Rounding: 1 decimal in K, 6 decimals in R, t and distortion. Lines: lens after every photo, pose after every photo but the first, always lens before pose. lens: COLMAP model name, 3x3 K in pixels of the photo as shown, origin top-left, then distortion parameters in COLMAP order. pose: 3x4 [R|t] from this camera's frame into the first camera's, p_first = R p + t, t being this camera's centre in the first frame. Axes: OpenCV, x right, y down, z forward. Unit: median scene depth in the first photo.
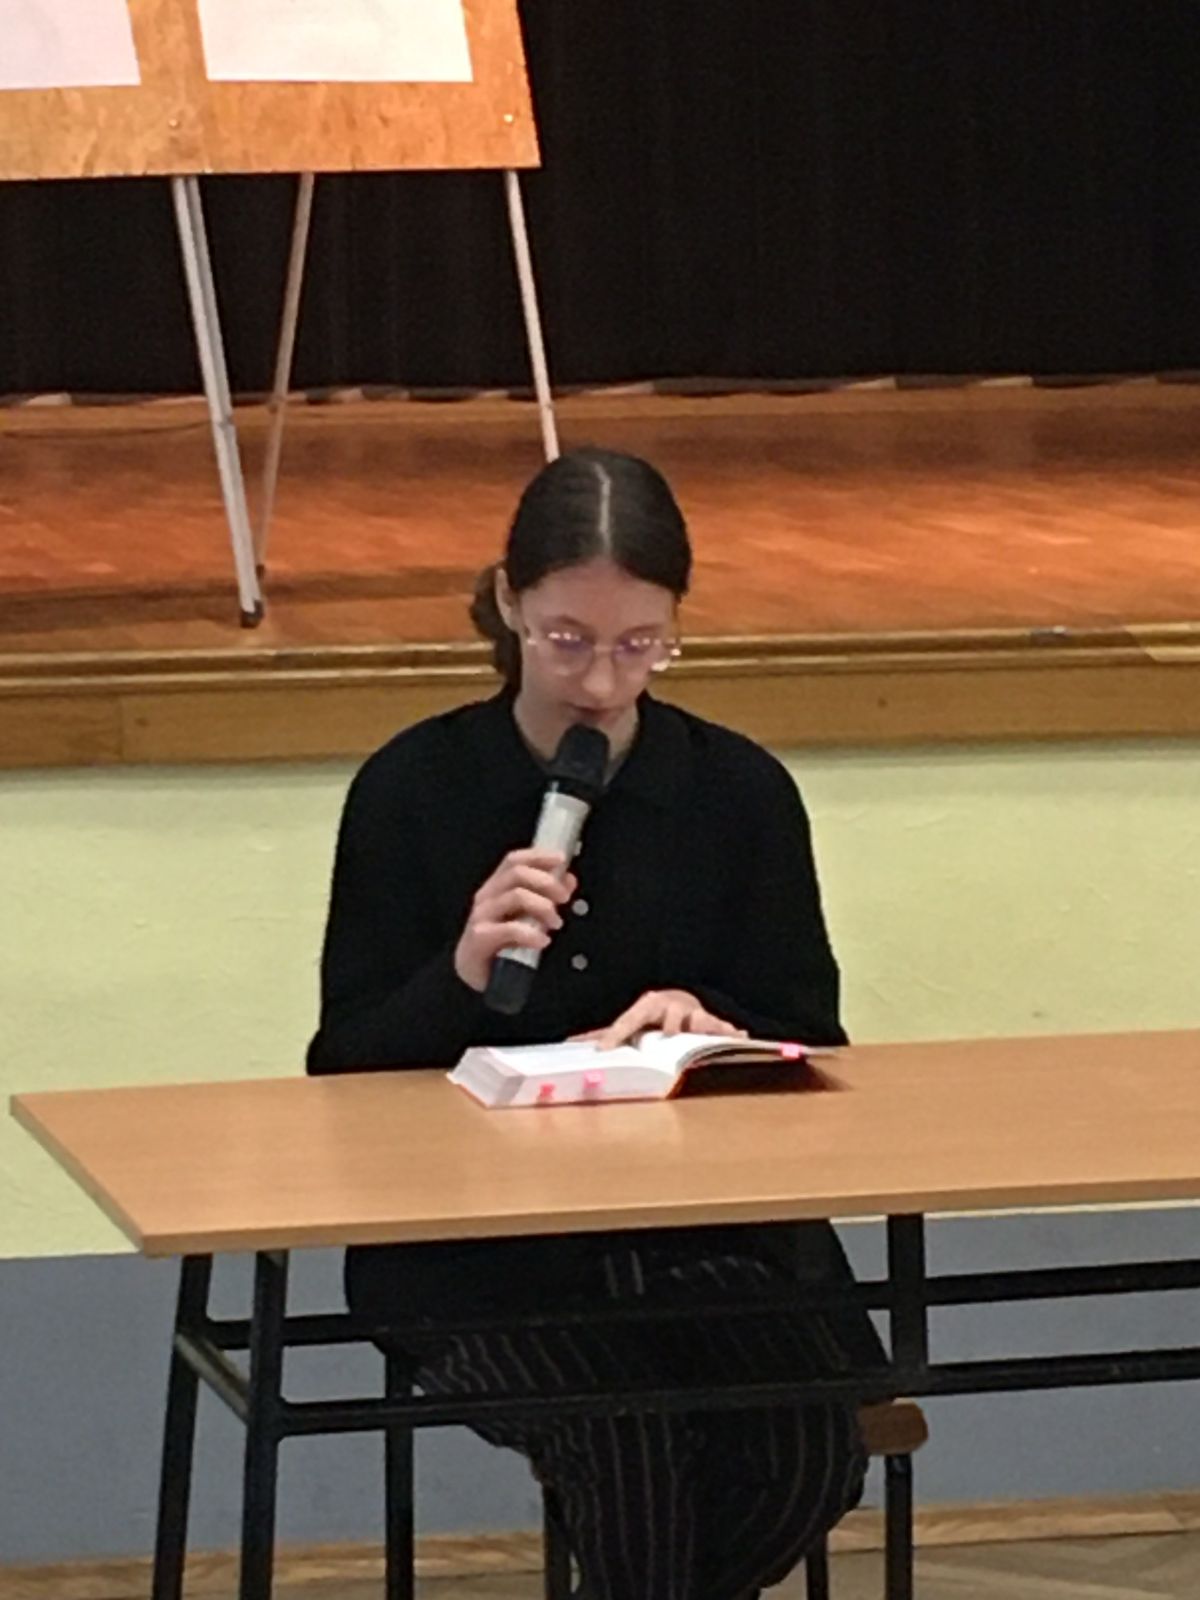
lens RADIAL K [[6886.0, 0, 600.0], [0, 6886.0, 800.0], [0, 0, 1]] dist [0.071004, 0.308634]
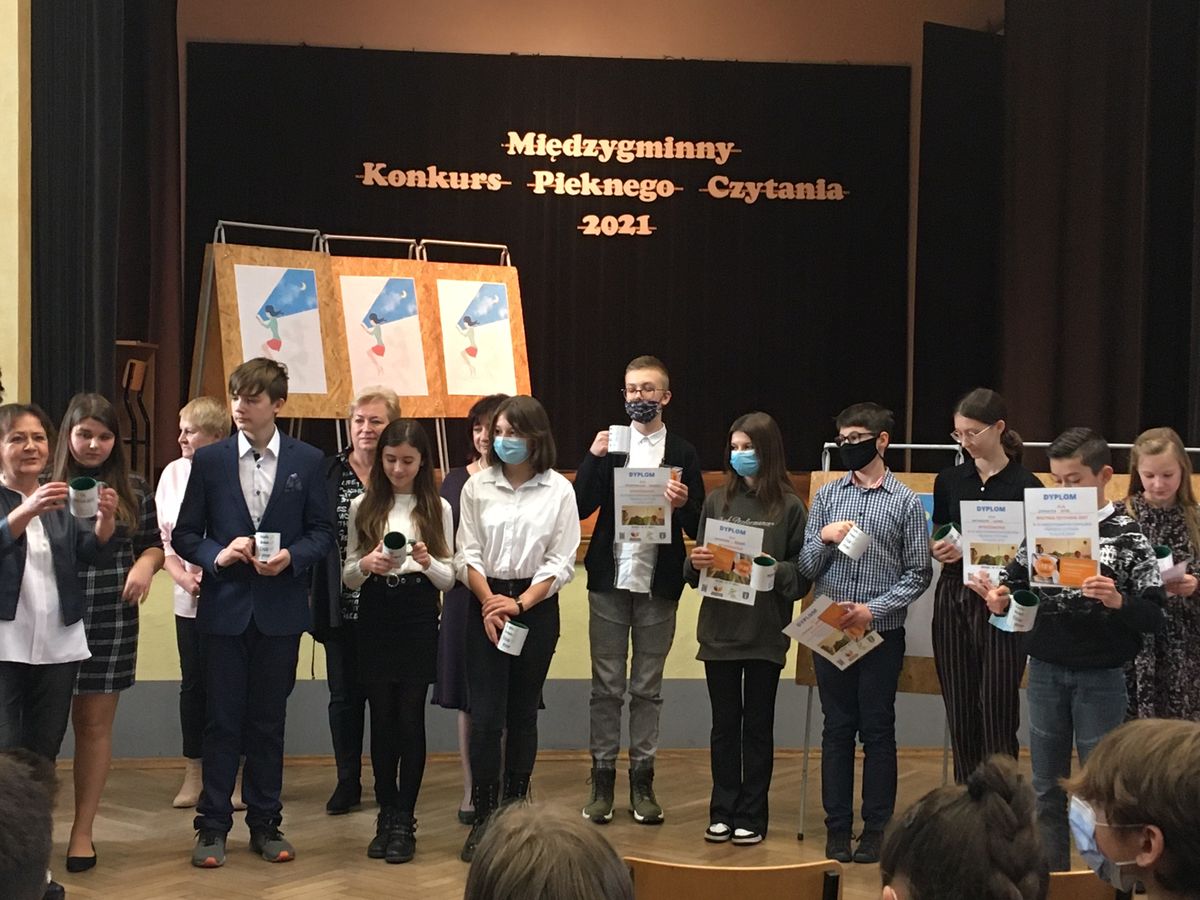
lens RADIAL K [[1958.8, 0, 568.0], [0, 1958.8, 445.6], [0, 0, 1]] dist [-0.017747, 0.029912]
pose [[0.996781, 0.031058, -0.073916, 0.100278], [-0.036154, 0.996986, -0.068635, 0.002671], [0.071561, 0.071087, 0.994900, -0.146124]]
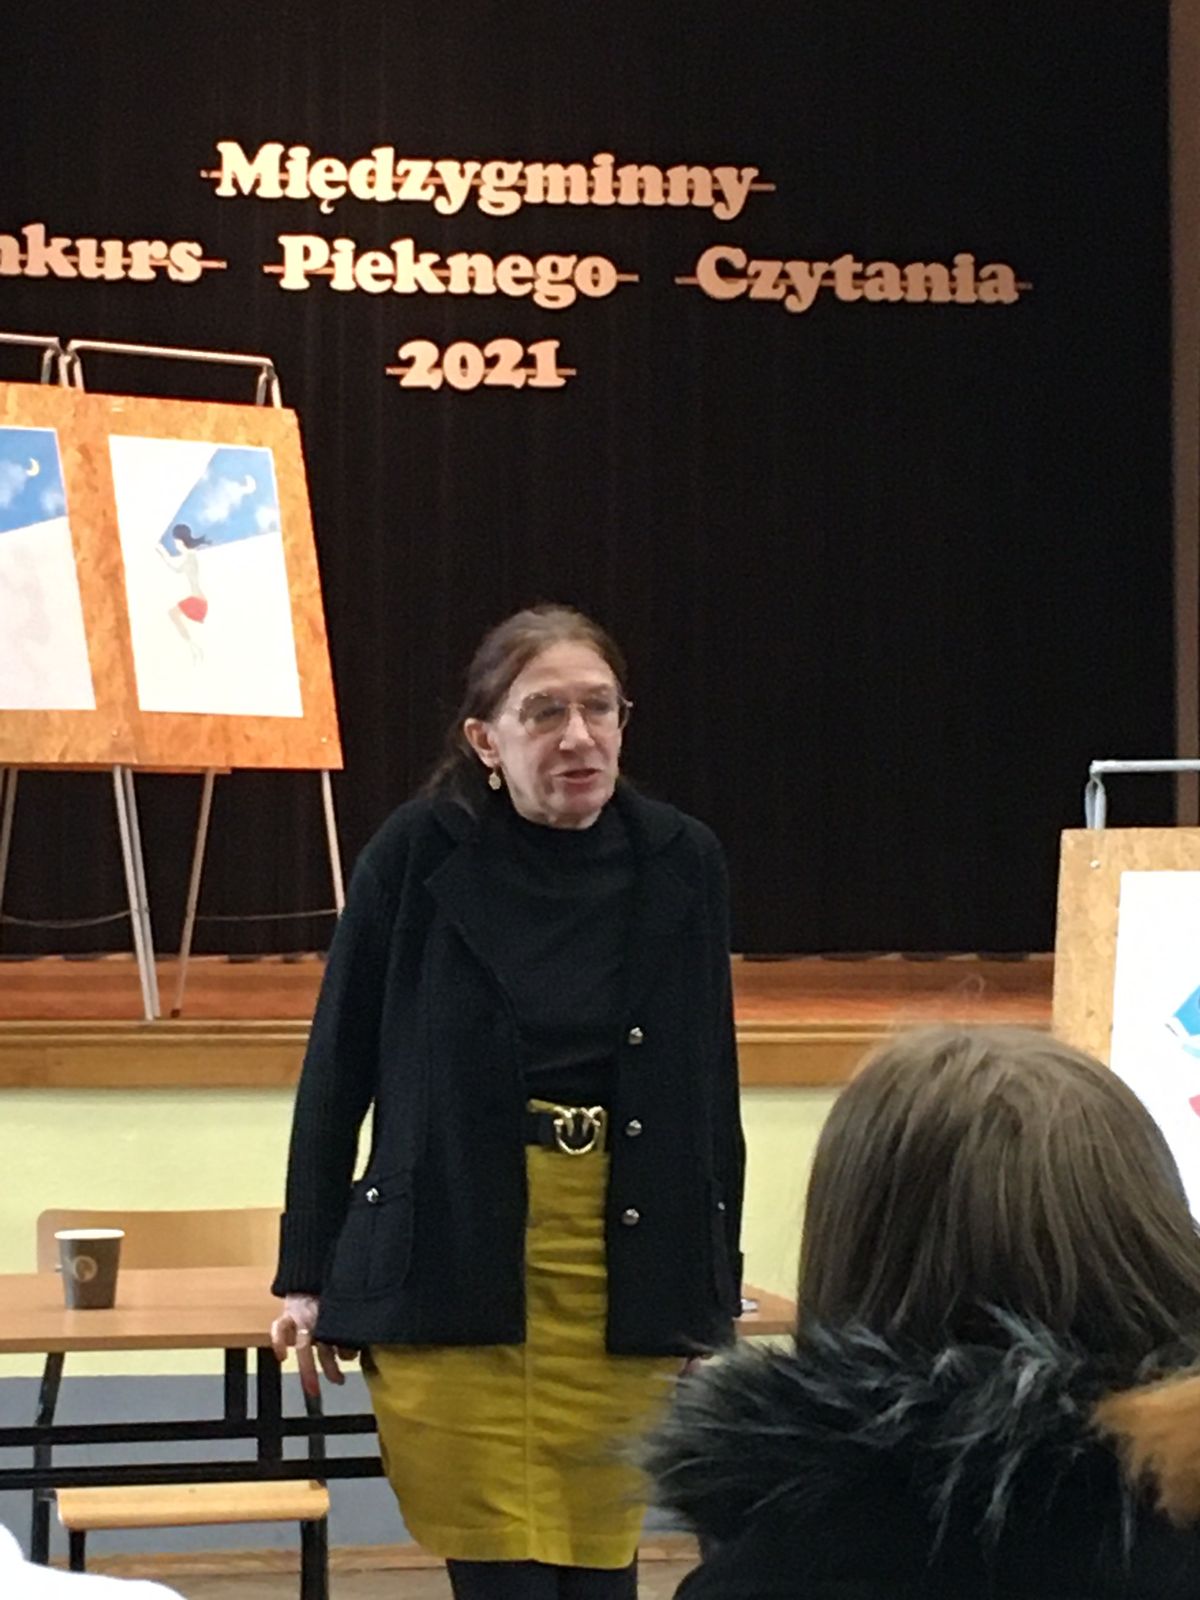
lens RADIAL K [[4744.9, 0, 600.0], [0, 4744.9, 800.0], [0, 0, 1]] dist [-0.016245, 0.183105]
pose [[0.999840, 0.016867, -0.005916, 0.063095], [-0.017422, 0.993587, -0.111720, 0.045331], [0.003994, 0.111805, 0.993722, -0.153534]]
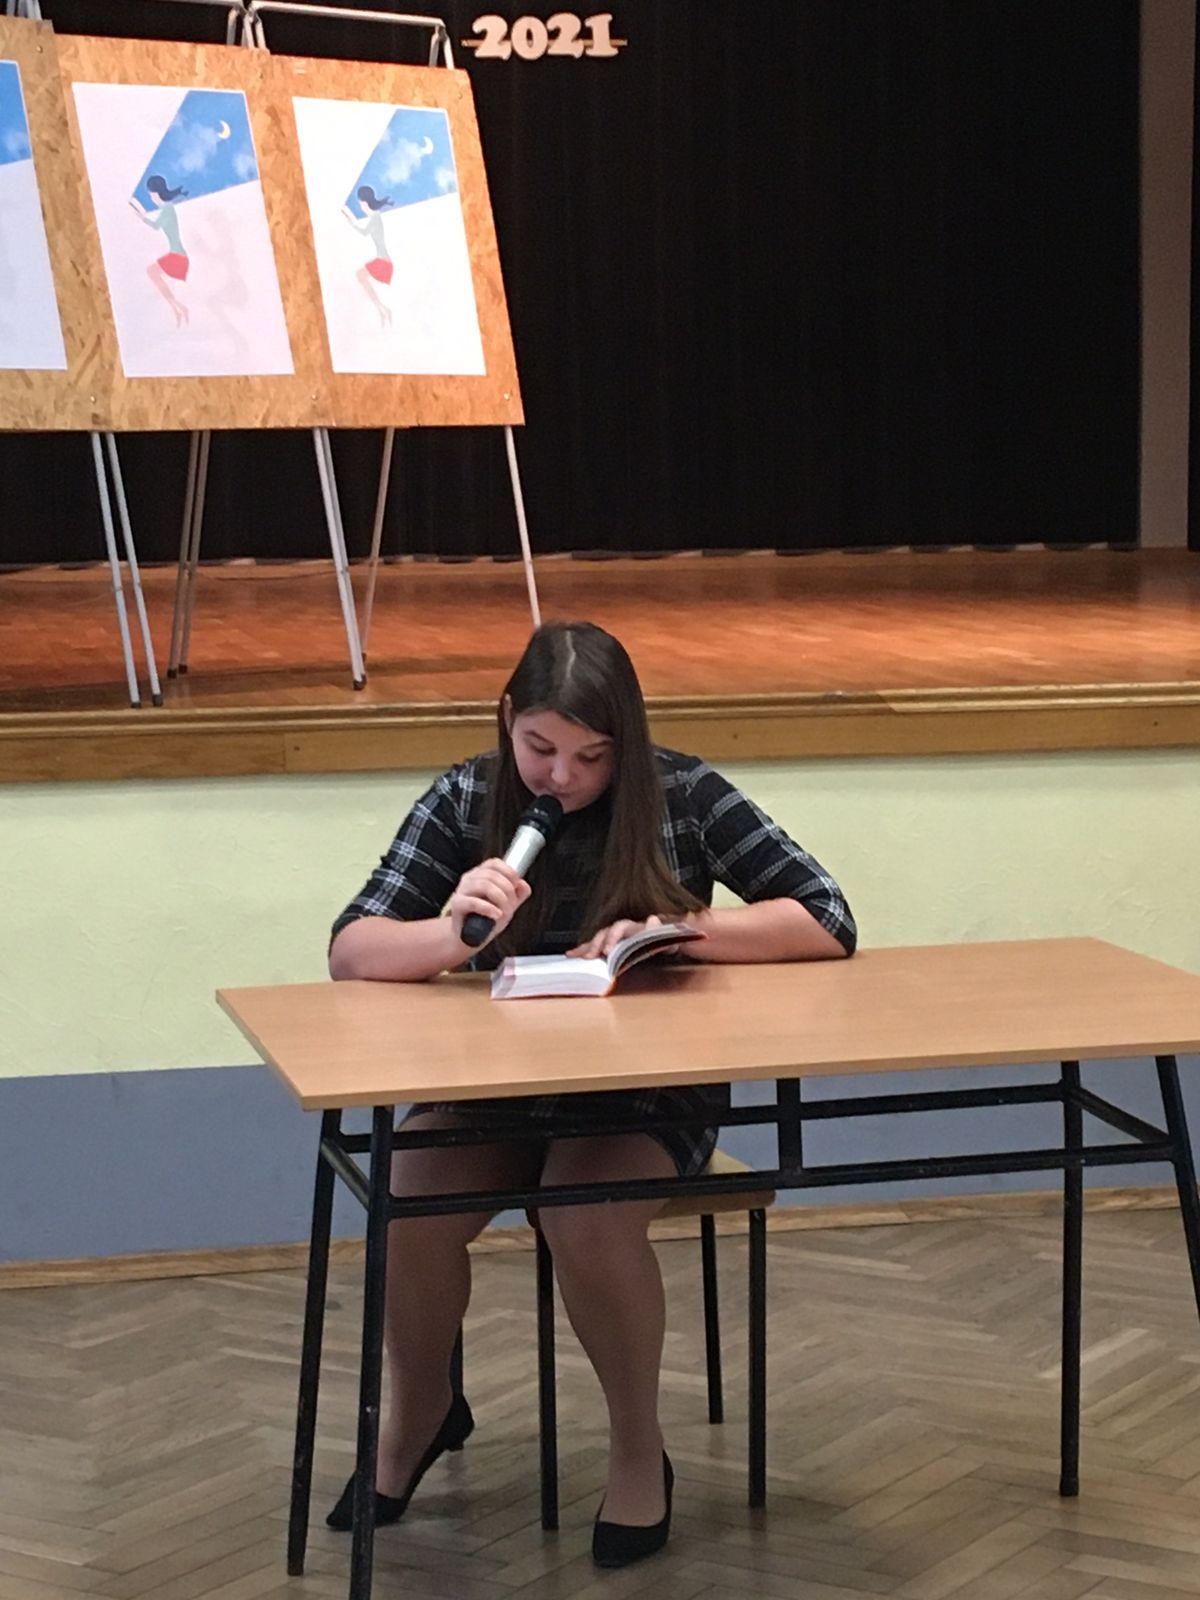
lens RADIAL K [[3429.9, 0, 600.0], [0, 3429.9, 800.0], [0, 0, 1]] dist [0.068138, 0.184881]
pose [[0.999730, -0.000585, 0.023220, -0.010208], [0.000357, 0.999952, 0.009819, -0.005844], [-0.023224, -0.009808, 0.999682, 0.137159]]
